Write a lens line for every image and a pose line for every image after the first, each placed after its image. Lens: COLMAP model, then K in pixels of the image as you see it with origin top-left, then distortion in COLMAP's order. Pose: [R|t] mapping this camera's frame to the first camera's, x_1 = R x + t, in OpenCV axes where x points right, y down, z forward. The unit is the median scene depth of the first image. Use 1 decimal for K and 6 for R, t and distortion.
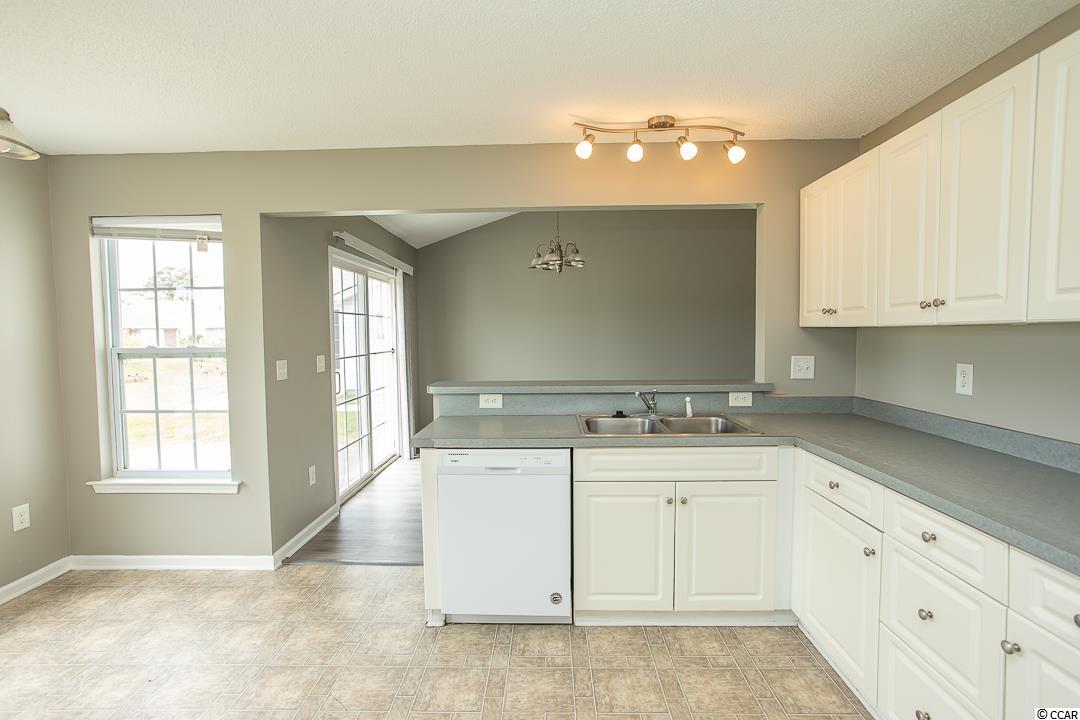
lens RADIAL K [[518.5, 0, 540.0], [0, 518.5, 360.0], [0, 0, 1]] dist [-0.055333, 0.034336]
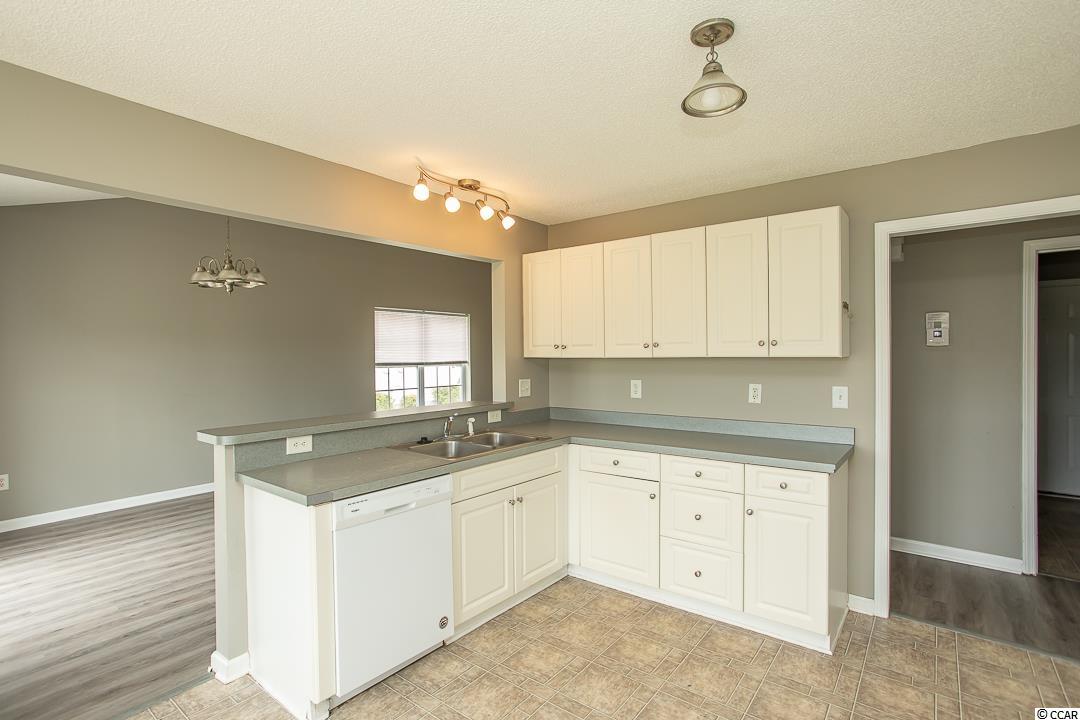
lens RADIAL K [[520.4, 0, 535.4], [0, 520.4, 359.7], [0, 0, 1]] dist [-0.054971, 0.036424]
pose [[0.601664, -0.006749, 0.798721, -0.558041], [0.046454, 0.998567, -0.026556, -0.021565], [-0.797397, 0.053081, 0.601115, 0.168989]]
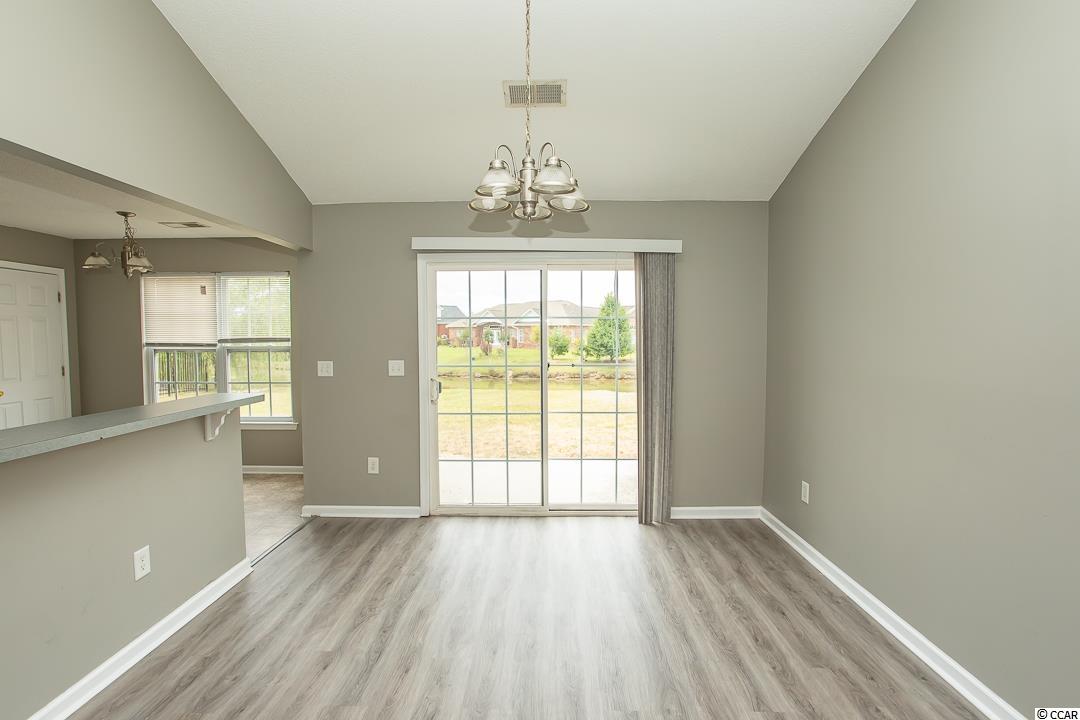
lens RADIAL K [[520.4, 0, 535.4], [0, 520.4, 359.7], [0, 0, 1]] dist [-0.054971, 0.036424]
pose [[-0.004839, 0.057916, -0.998310, 0.862968], [-0.053229, 0.996891, 0.058091, -0.117209], [0.998571, 0.053420, -0.001741, 1.703697]]
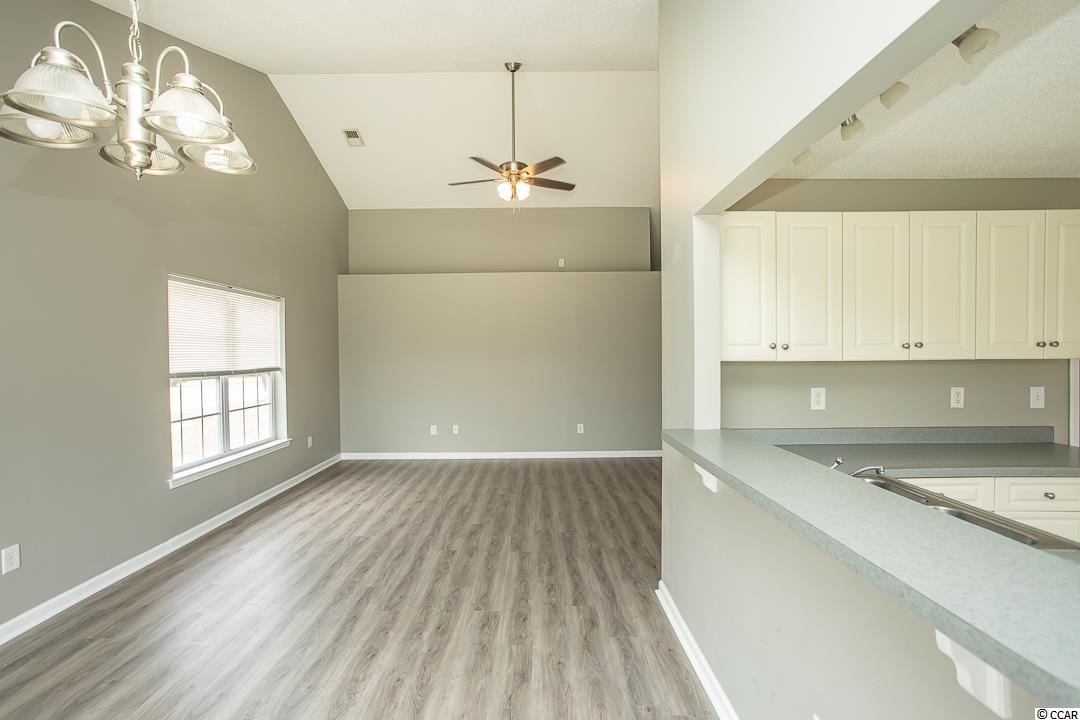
lens RADIAL K [[520.4, 0, 535.4], [0, 520.4, 359.7], [0, 0, 1]] dist [-0.054971, 0.036424]
pose [[-0.019175, -0.005247, 0.999802, -0.407072], [0.062355, 0.998033, 0.006434, -0.094007], [-0.997870, 0.062466, -0.018810, 1.344902]]
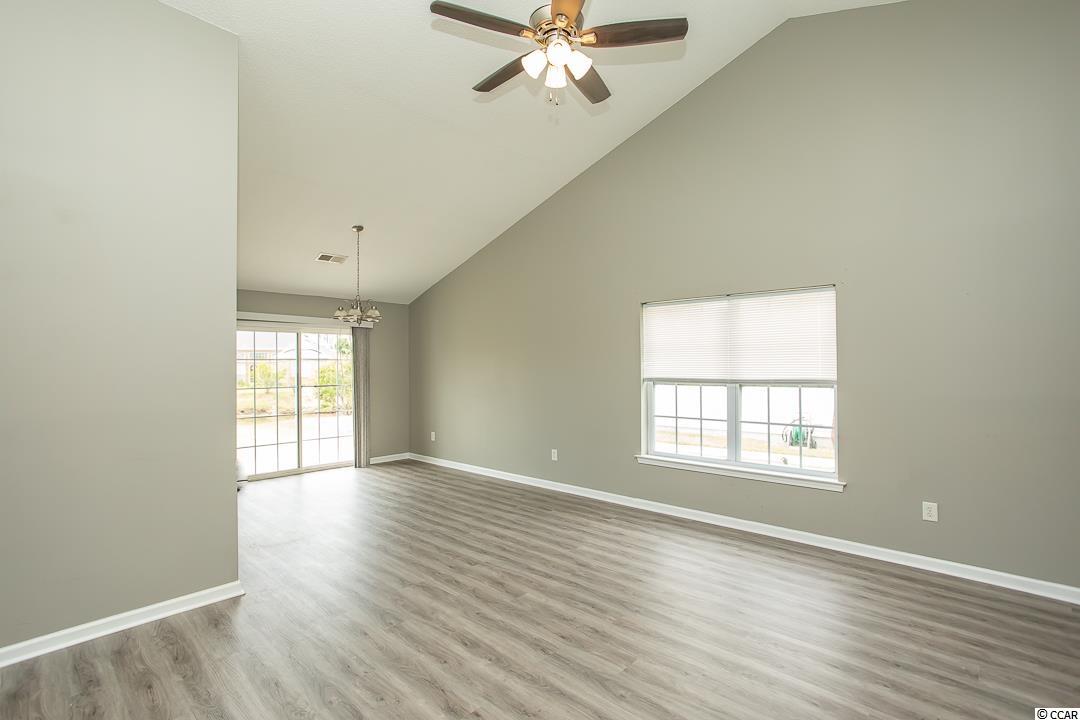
lens RADIAL K [[520.4, 0, 535.4], [0, 520.4, 359.7], [0, 0, 1]] dist [-0.054971, 0.036424]
pose [[0.732851, -0.005807, -0.680364, 1.976324], [-0.034534, 0.998357, -0.045719, -0.075318], [0.679512, 0.057001, 0.731447, 0.662723]]
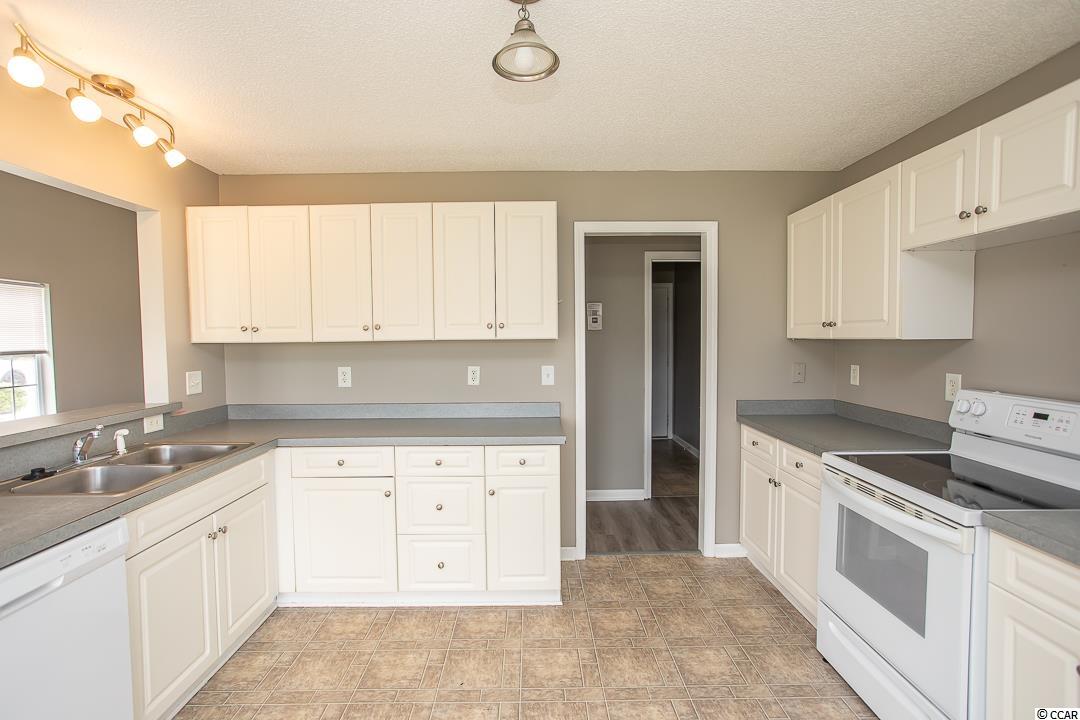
lens RADIAL K [[520.4, 0, 535.4], [0, 520.4, 359.7], [0, 0, 1]] dist [-0.054971, 0.036424]
pose [[-0.026710, -0.038718, 0.998893, -0.526486], [0.065150, 0.997058, 0.040389, -0.028373], [-0.997518, 0.066157, -0.024109, 0.355506]]
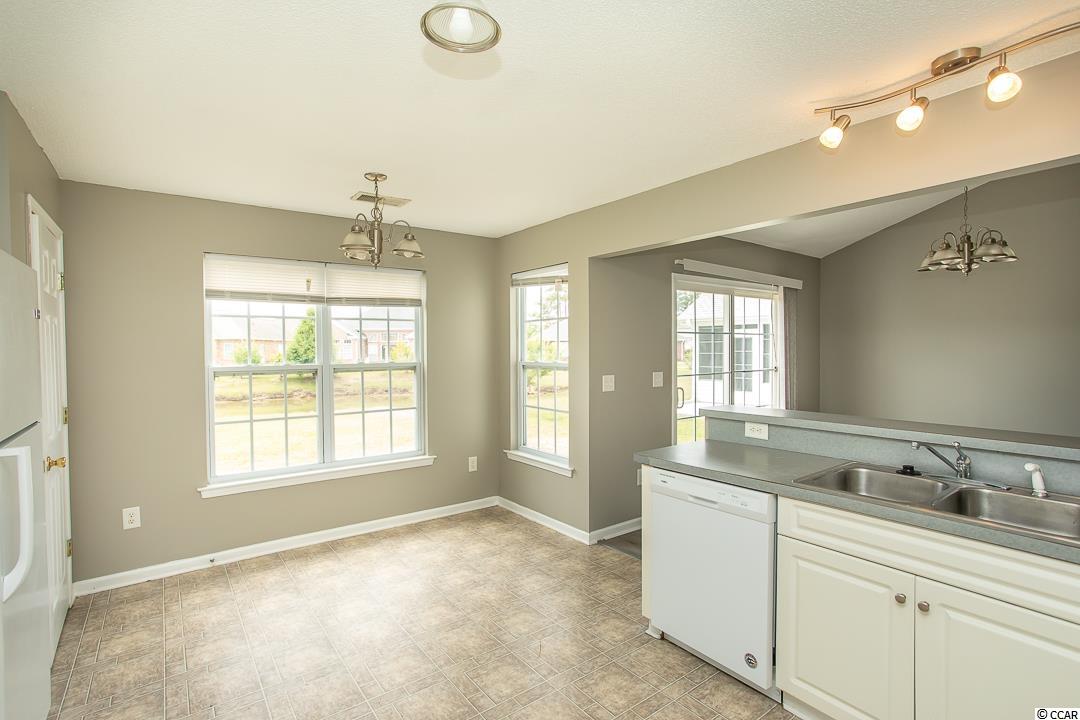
lens RADIAL K [[520.4, 0, 535.4], [0, 520.4, 359.7], [0, 0, 1]] dist [-0.054971, 0.036424]
pose [[0.613661, 0.024660, -0.789184, 0.398713], [-0.043572, 0.999047, -0.002663, -0.027998], [0.788366, 0.036021, 0.614151, 0.122984]]
